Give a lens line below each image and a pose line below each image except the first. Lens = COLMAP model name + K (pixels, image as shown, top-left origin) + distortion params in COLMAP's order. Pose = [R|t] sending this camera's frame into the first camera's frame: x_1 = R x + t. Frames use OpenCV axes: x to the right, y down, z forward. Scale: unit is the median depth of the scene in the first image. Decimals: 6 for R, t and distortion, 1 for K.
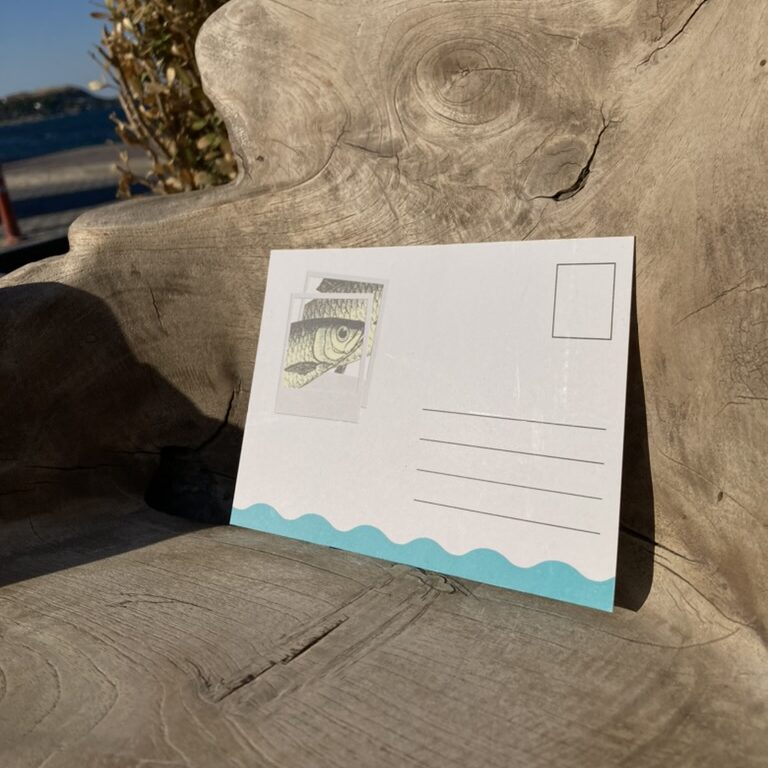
lens RADIAL K [[858.1, 0, 382.1], [0, 858.1, 274.2], [0, 0, 1]] dist [-0.005590, 0.000000]
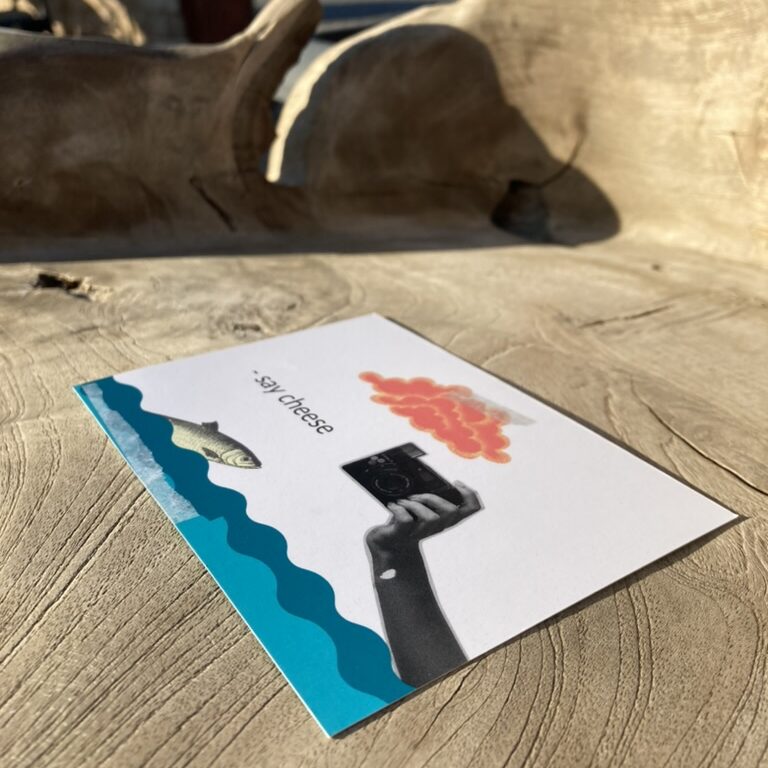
lens RADIAL K [[858.1, 0, 374.1], [0, 858.1, 345.3], [0, 0, 1]] dist [-0.005590, 0.000000]
pose [[0.950584, 0.201516, -0.236180, -0.143541], [-0.135180, 0.953476, 0.269462, 0.166252], [0.279493, -0.224220, 0.933600, -0.306136]]
